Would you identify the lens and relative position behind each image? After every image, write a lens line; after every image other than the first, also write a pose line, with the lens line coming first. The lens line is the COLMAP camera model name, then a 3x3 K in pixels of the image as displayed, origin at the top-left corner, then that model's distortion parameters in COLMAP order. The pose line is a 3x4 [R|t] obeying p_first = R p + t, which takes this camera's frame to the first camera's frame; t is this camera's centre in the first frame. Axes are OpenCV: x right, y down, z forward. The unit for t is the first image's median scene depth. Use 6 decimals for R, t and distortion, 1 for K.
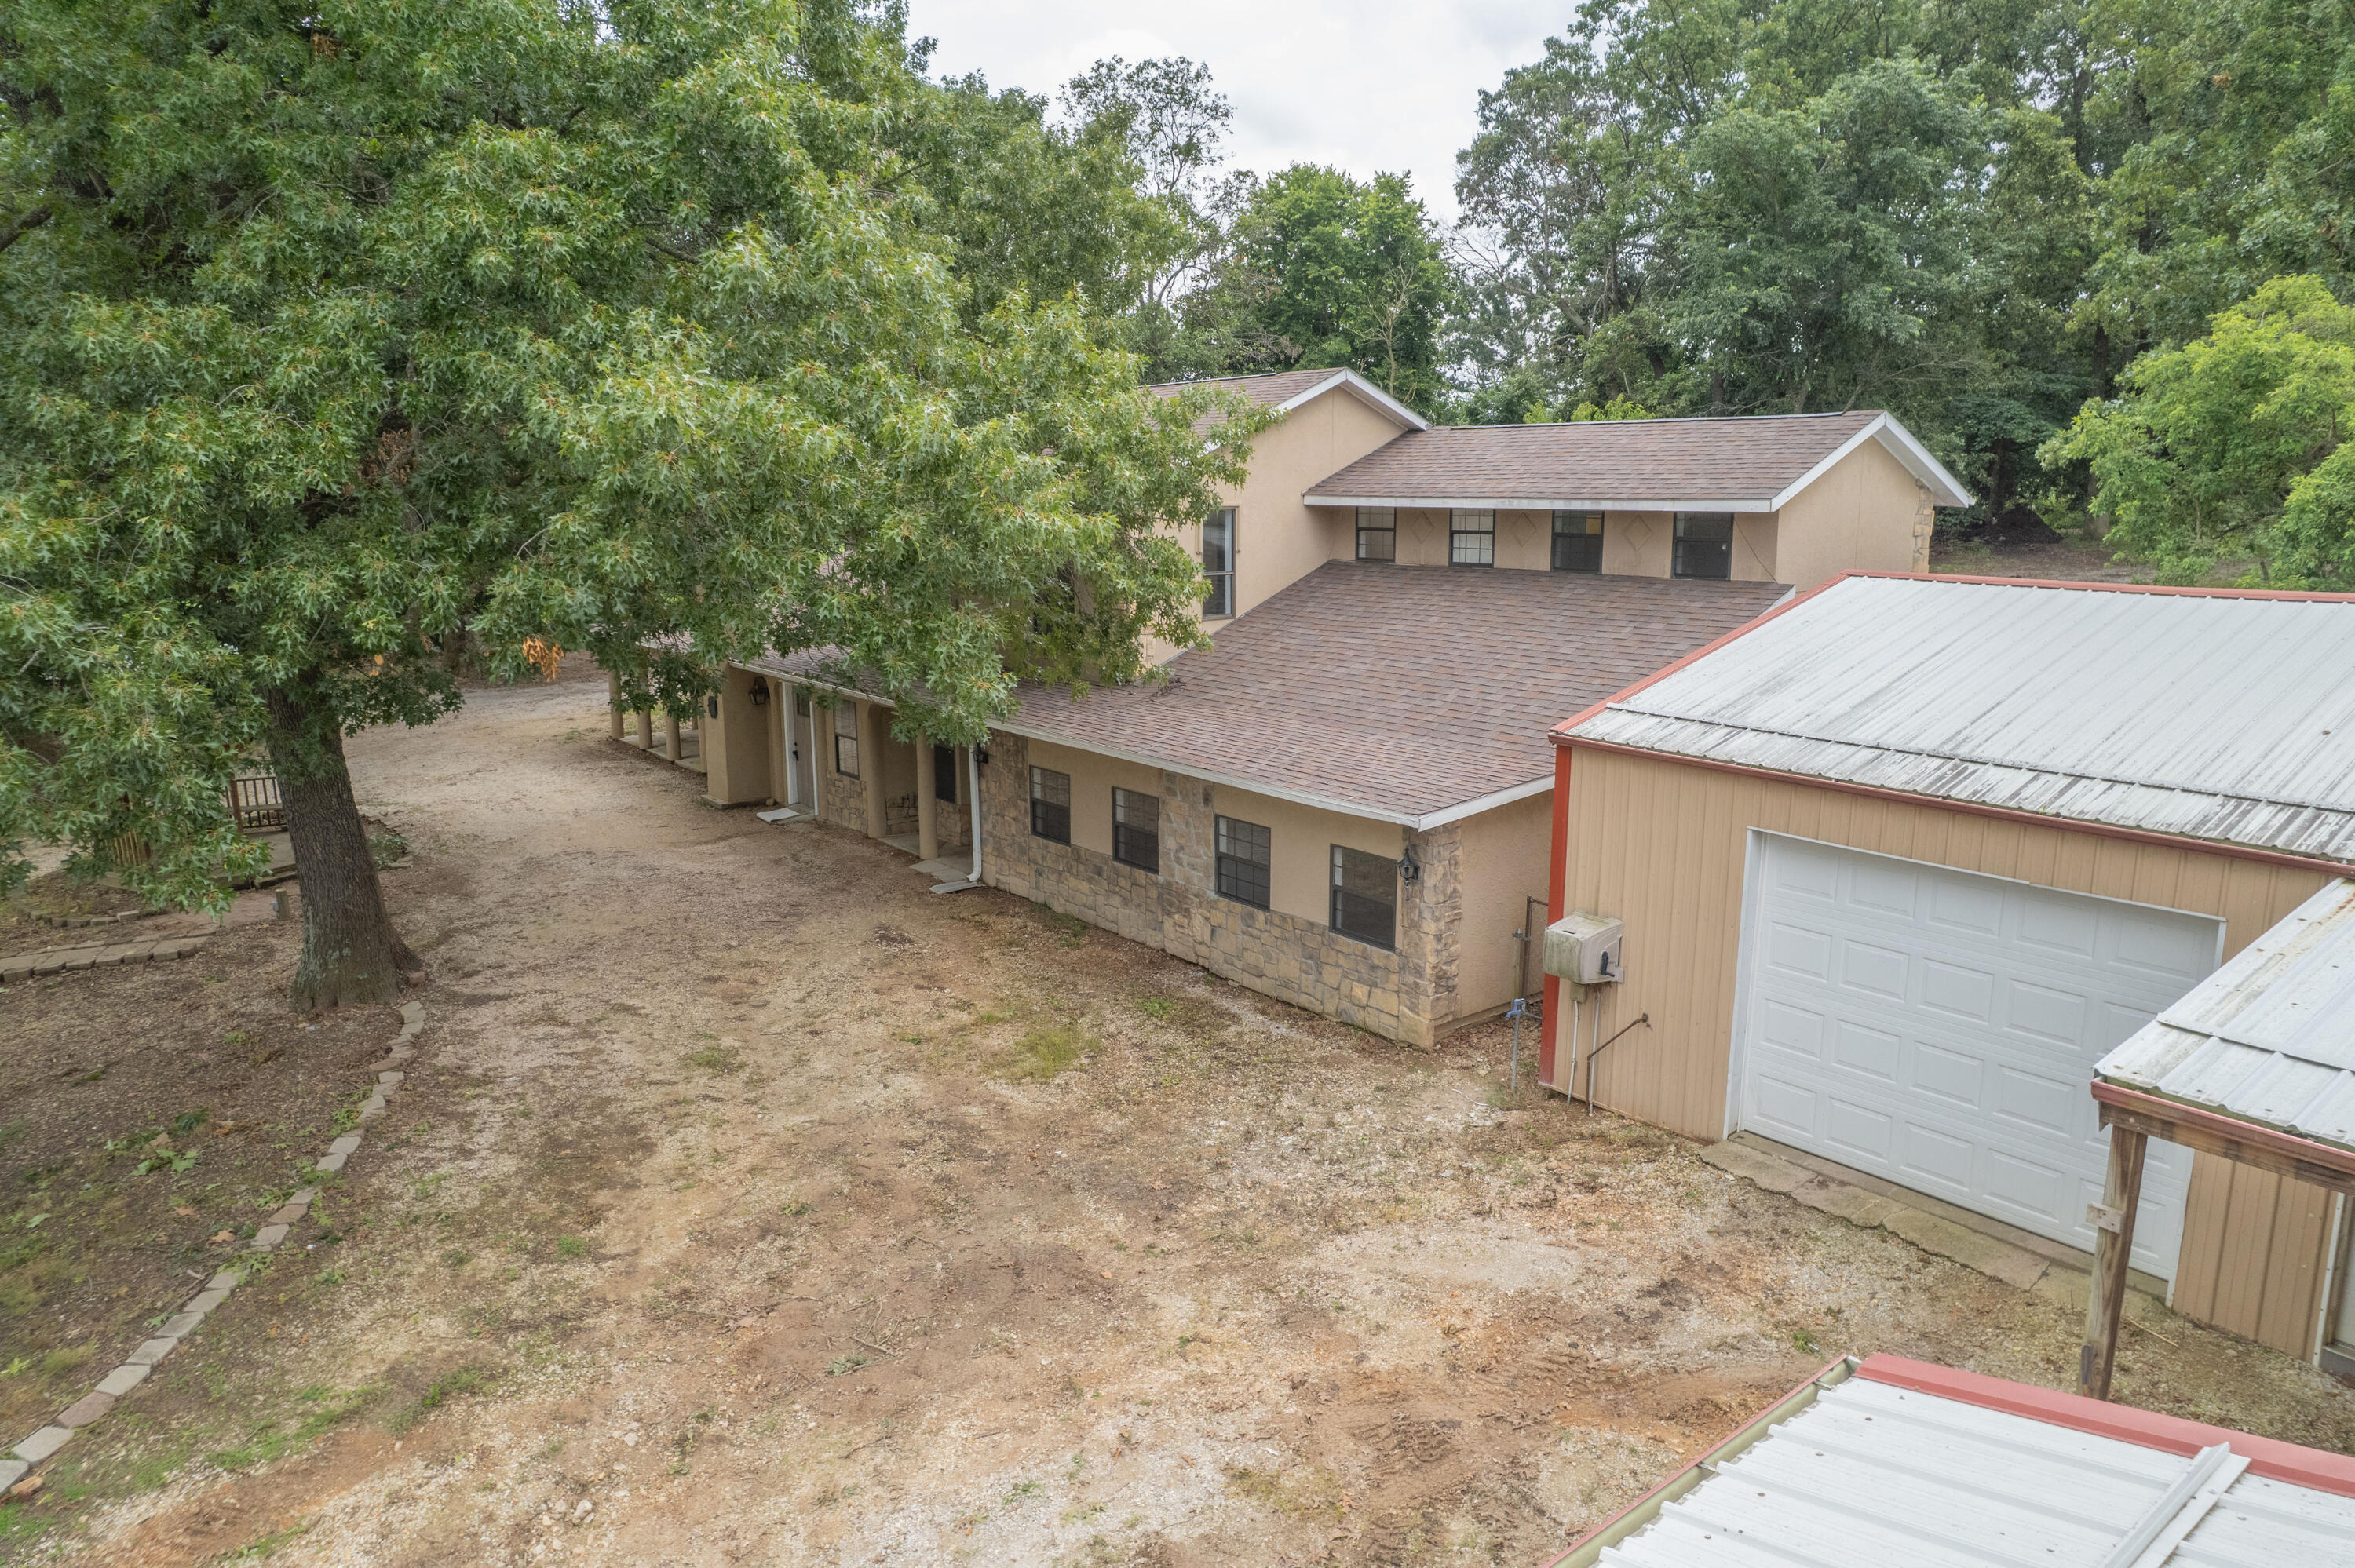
lens RADIAL K [[1509.7, 0, 1162.6], [0, 1509.7, 780.7], [0, 0, 1]] dist [-0.112498, 0.102833]
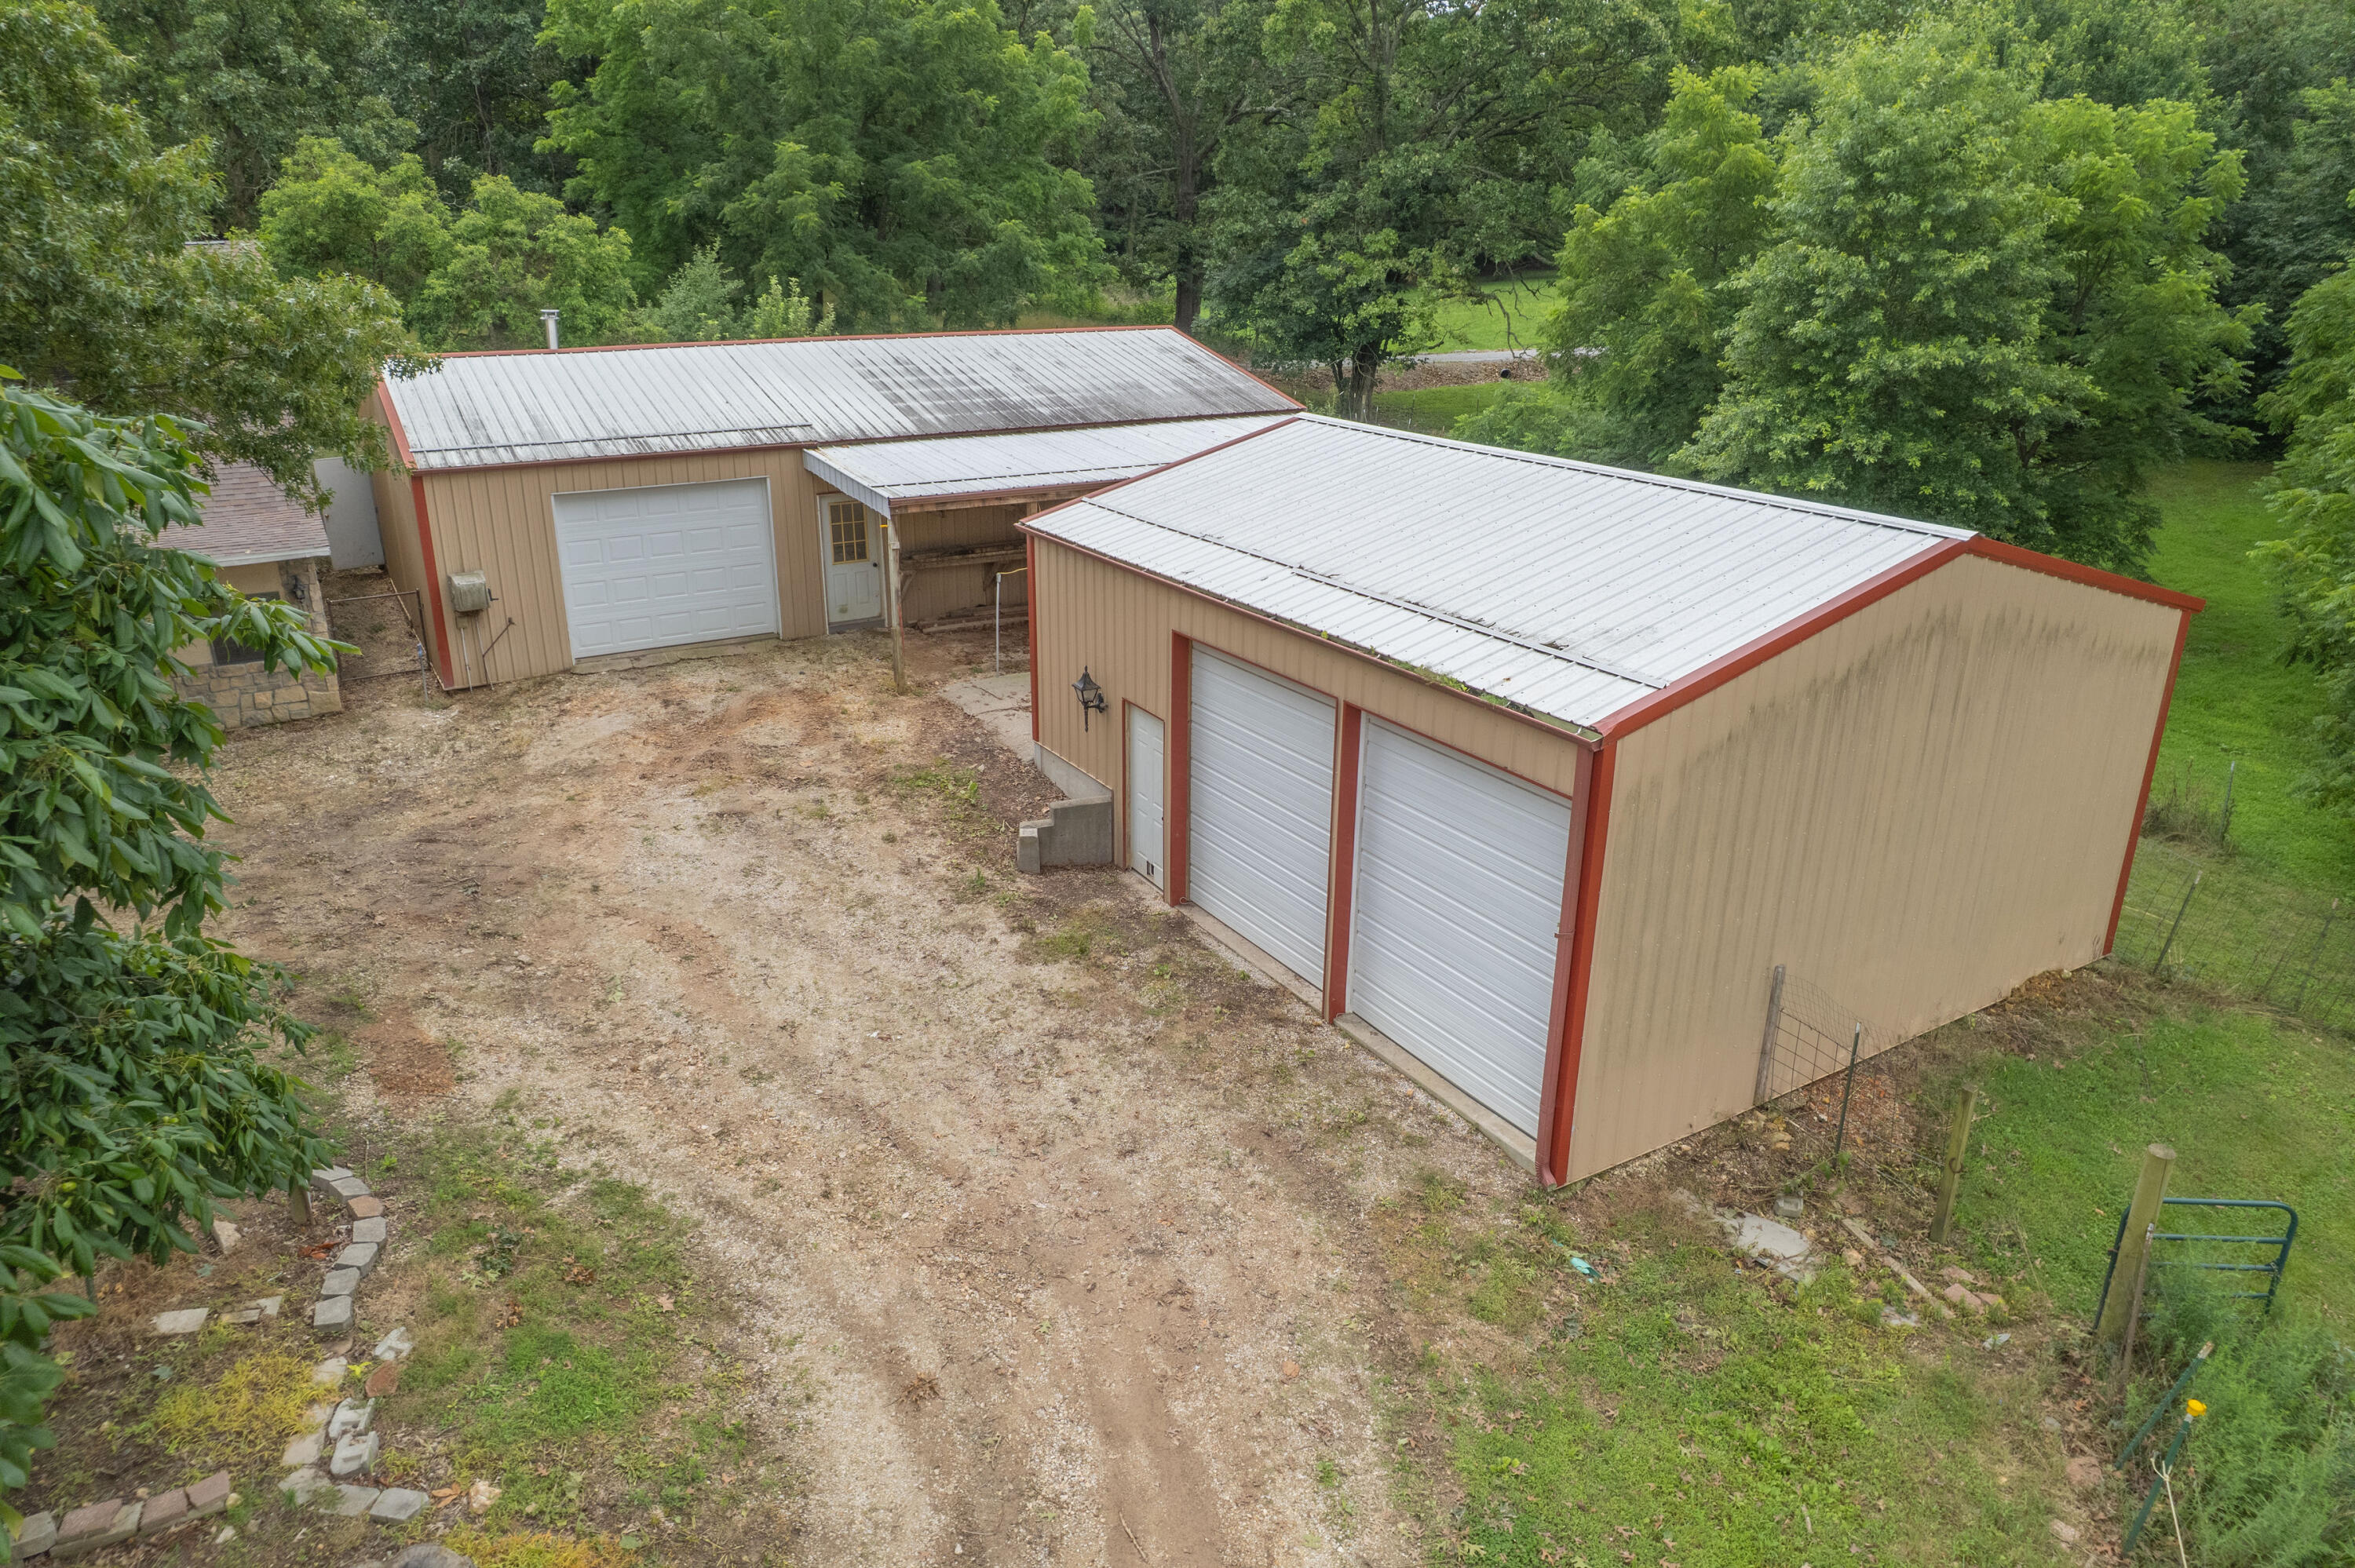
lens RADIAL K [[1509.7, 0, 1162.6], [0, 1509.7, 780.7], [0, 0, 1]] dist [-0.112498, 0.102833]
pose [[0.140011, -0.343454, 0.928674, -1.458590], [0.187386, 0.930155, 0.315751, -0.083722], [-0.972257, 0.129812, 0.194590, -0.072535]]
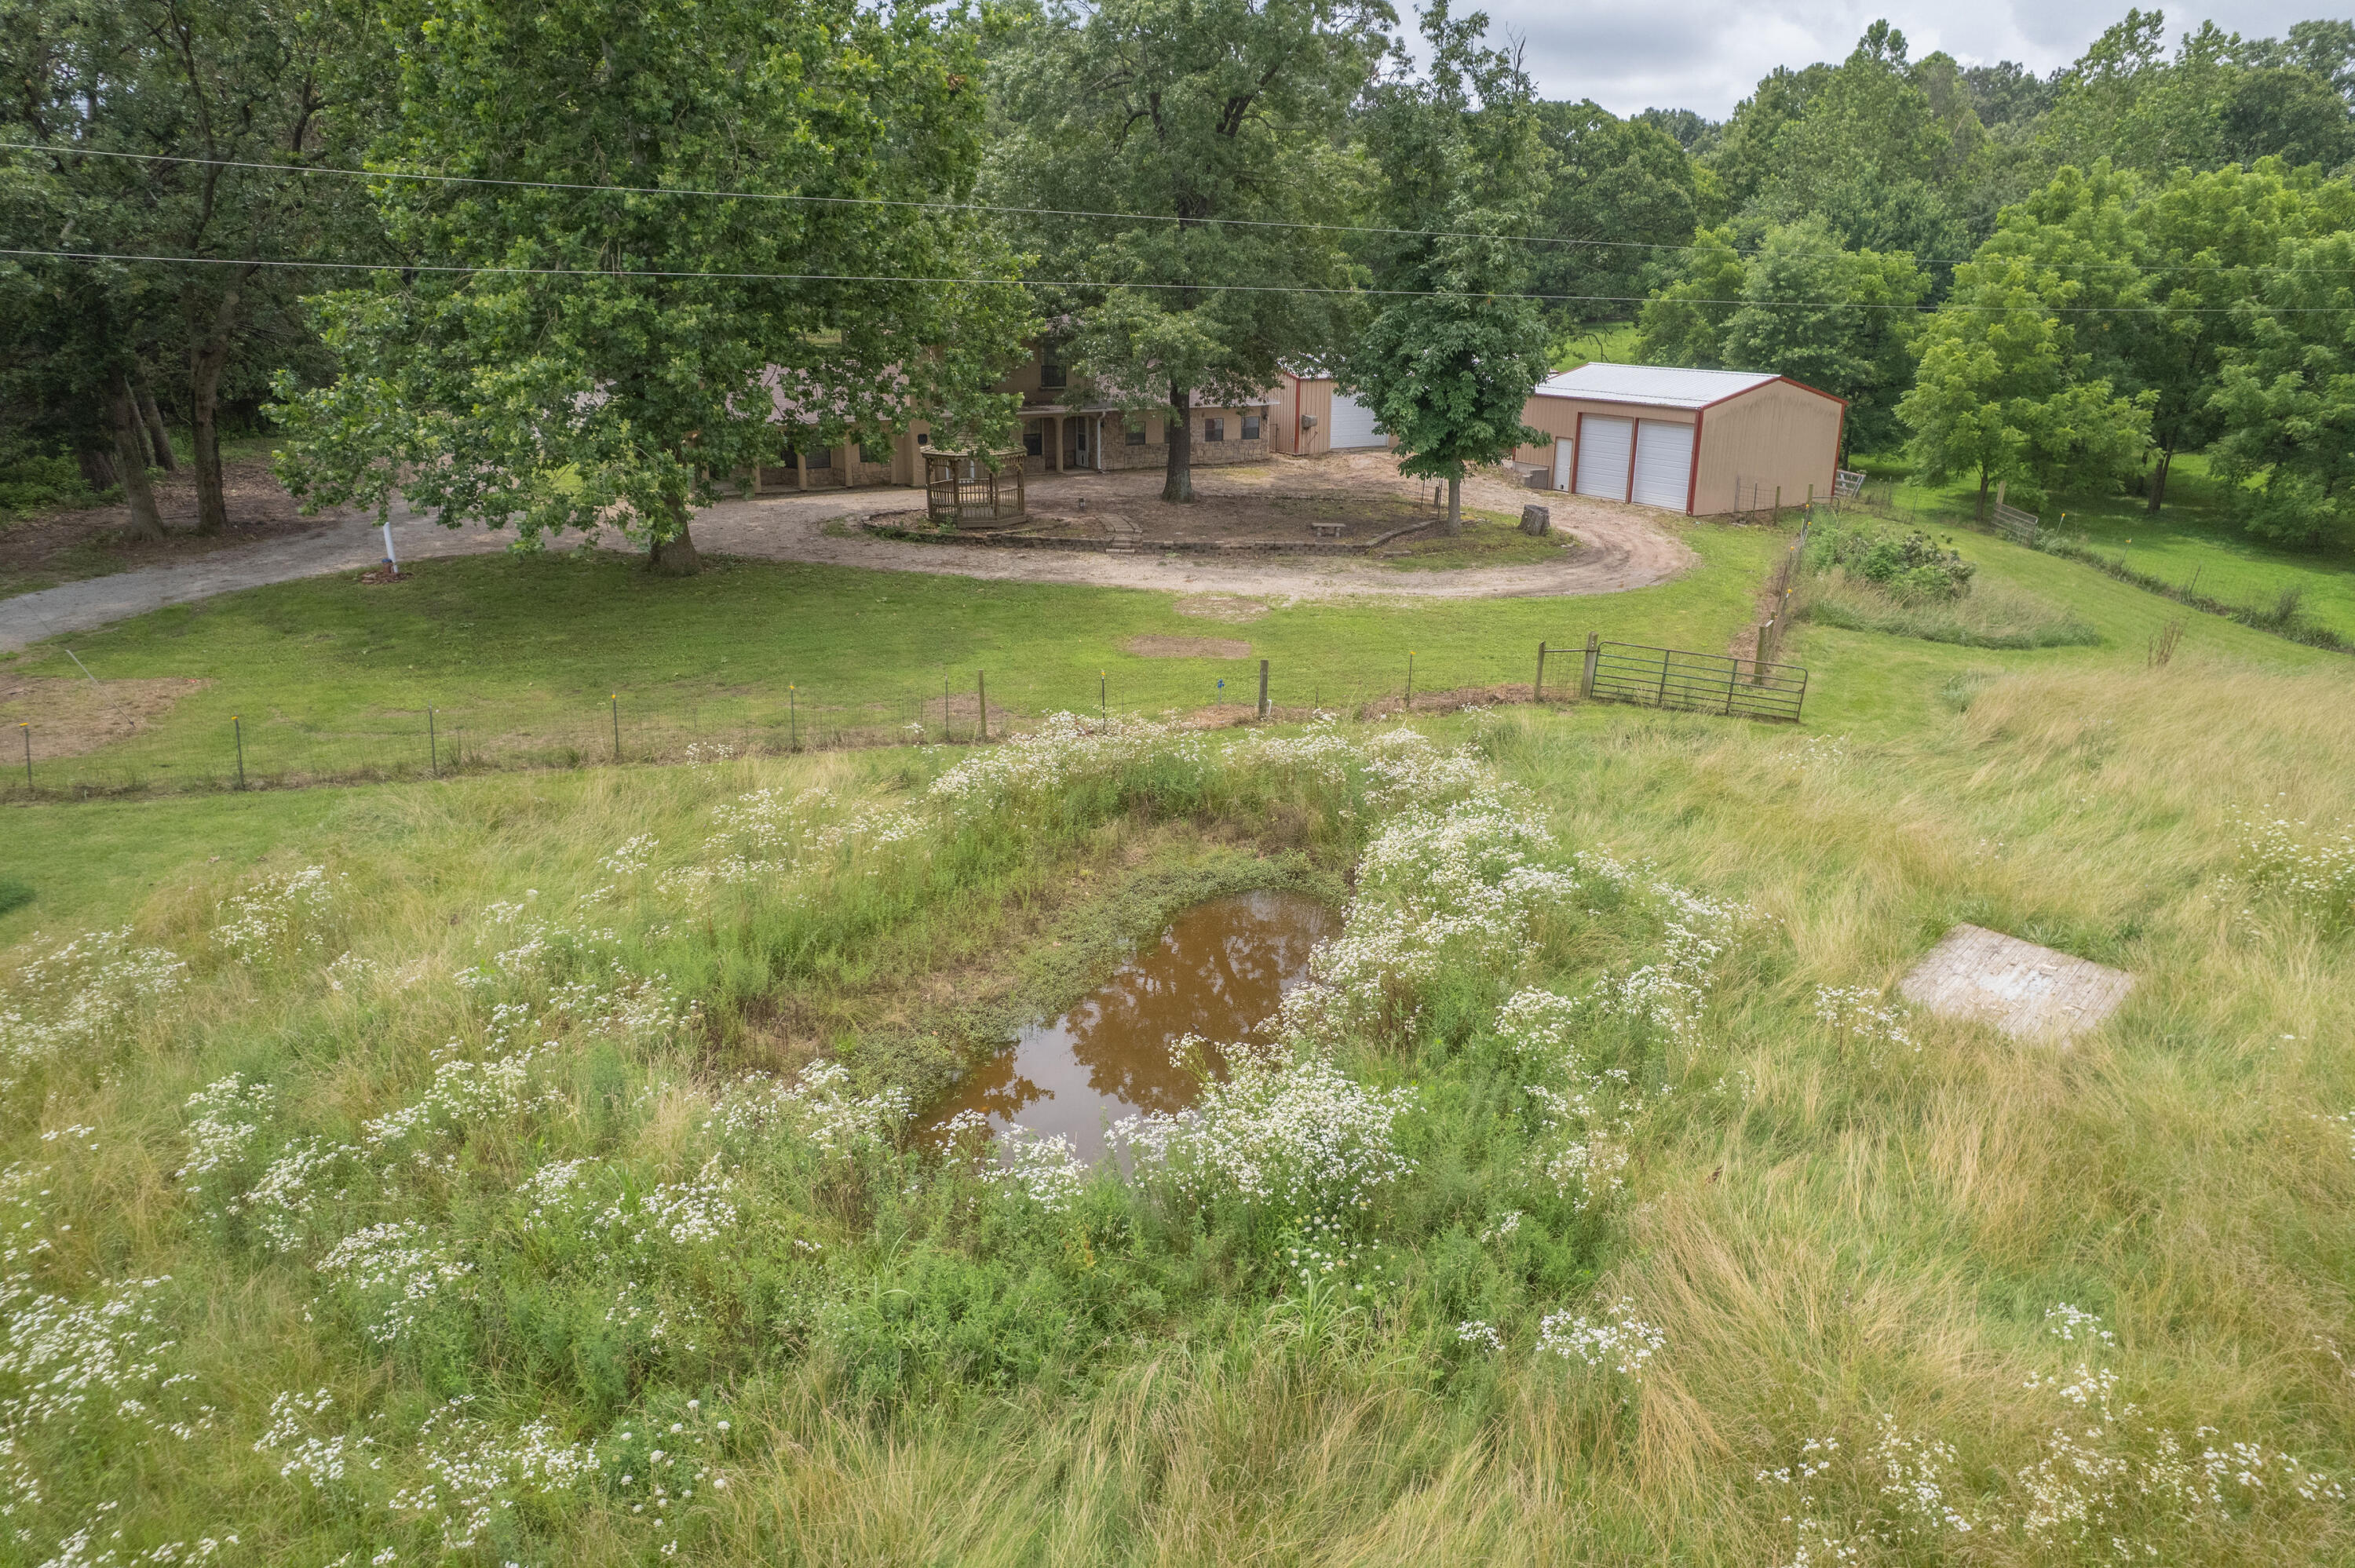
lens RADIAL K [[1509.7, 0, 1162.6], [0, 1509.7, 780.7], [0, 0, 1]] dist [-0.112498, 0.102833]
pose [[0.137107, -0.312048, 0.940121, -7.894877], [0.181455, 0.940936, 0.285855, -0.424295], [-0.973794, 0.131397, 0.185632, 1.276175]]
